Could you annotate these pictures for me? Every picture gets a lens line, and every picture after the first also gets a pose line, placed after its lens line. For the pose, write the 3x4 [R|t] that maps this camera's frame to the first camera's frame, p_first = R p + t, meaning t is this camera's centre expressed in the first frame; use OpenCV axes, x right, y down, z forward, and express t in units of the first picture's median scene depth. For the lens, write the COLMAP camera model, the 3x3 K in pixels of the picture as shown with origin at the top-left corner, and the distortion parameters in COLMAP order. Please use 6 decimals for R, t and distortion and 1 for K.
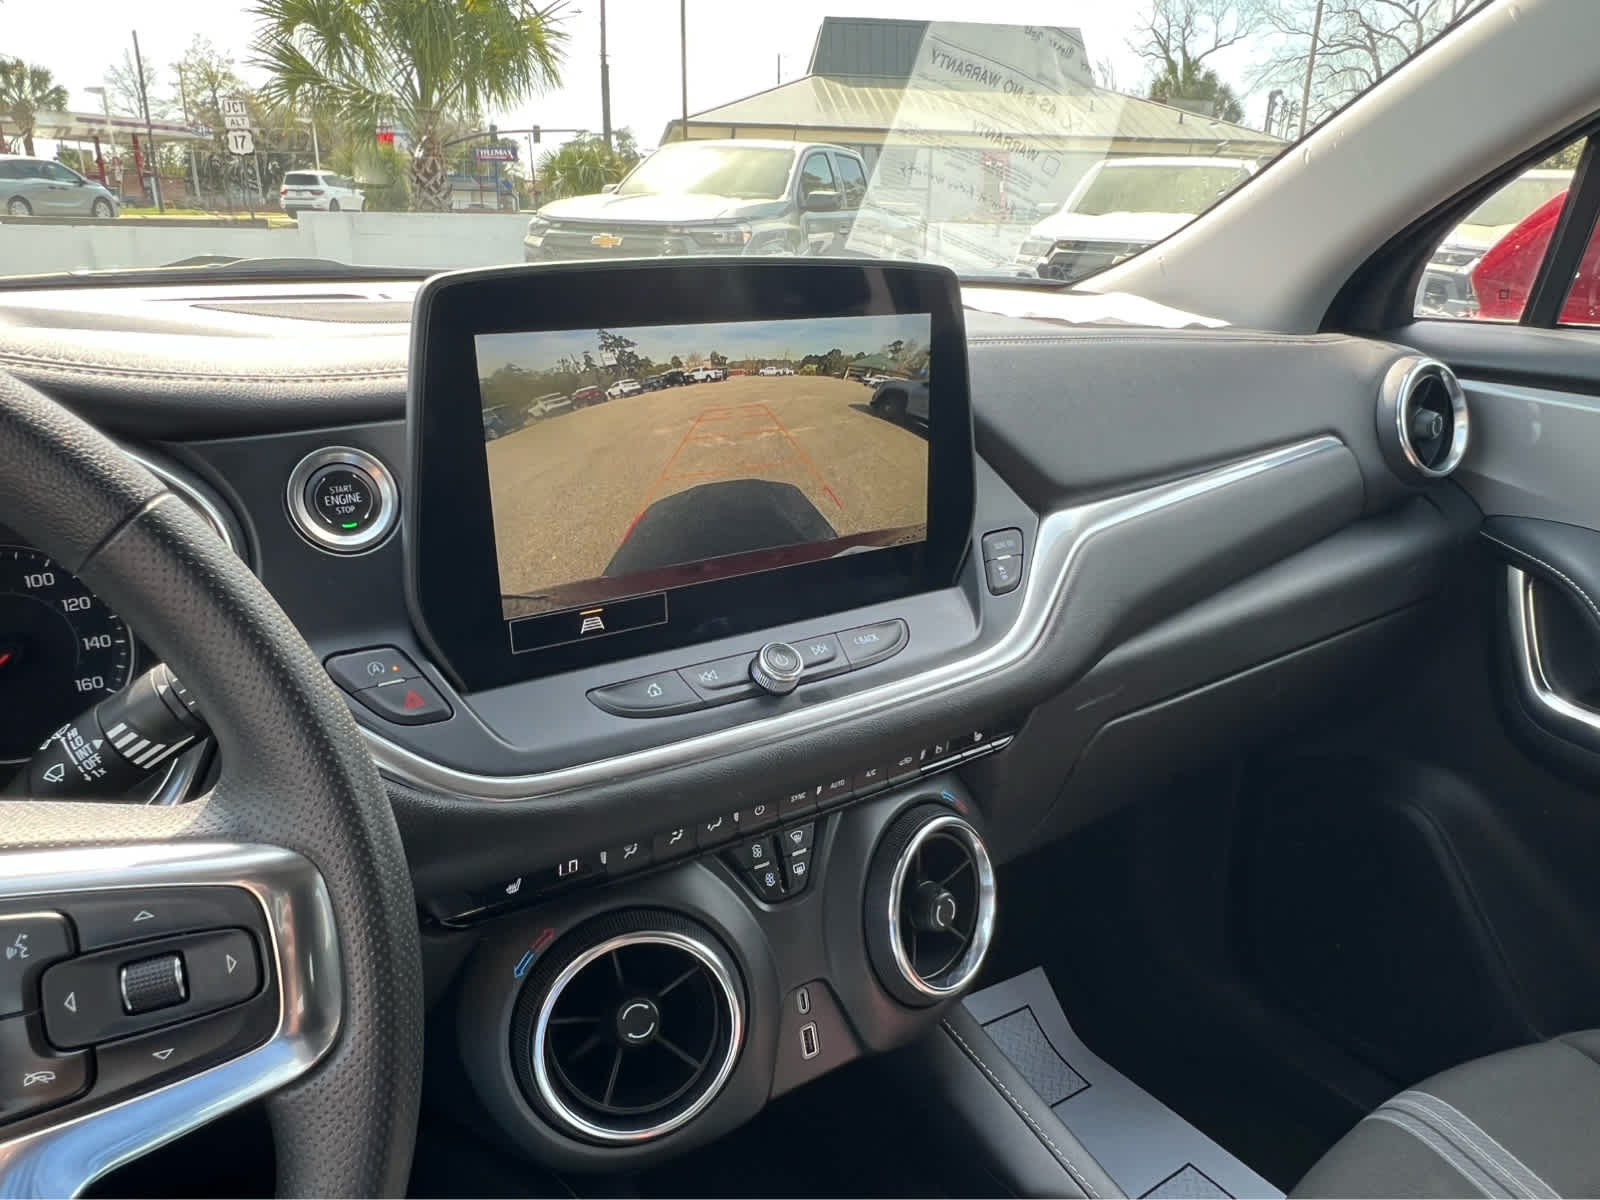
lens RADIAL K [[1114.4, 0, 809.3], [0, 1114.4, 608.9], [0, 0, 1]] dist [-0.003393, 0.005937]
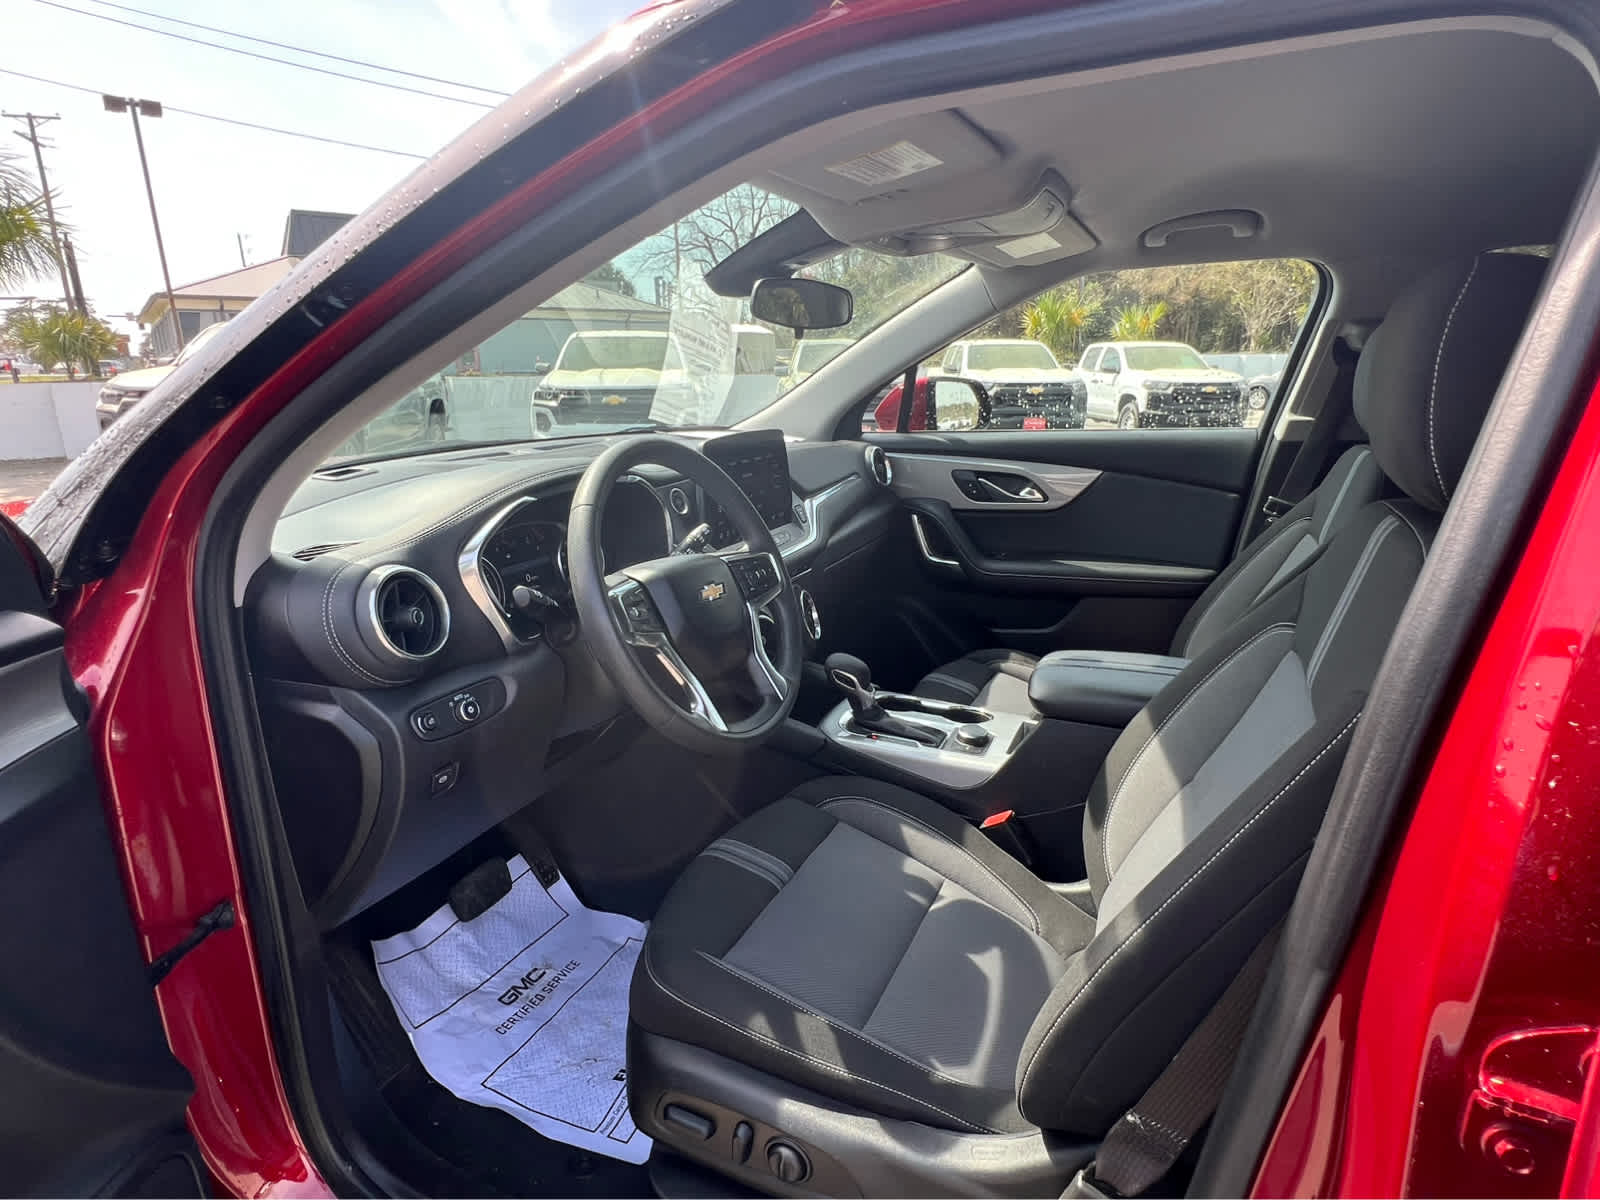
lens RADIAL K [[1114.4, 0, 800.5], [0, 1114.4, 595.8], [0, 0, 1]] dist [-0.003393, 0.005937]
pose [[0.846437, -0.140483, 0.513623, -0.276837], [0.197959, 0.978457, -0.058609, 0.068977], [-0.494324, 0.151285, 0.856012, -0.317323]]
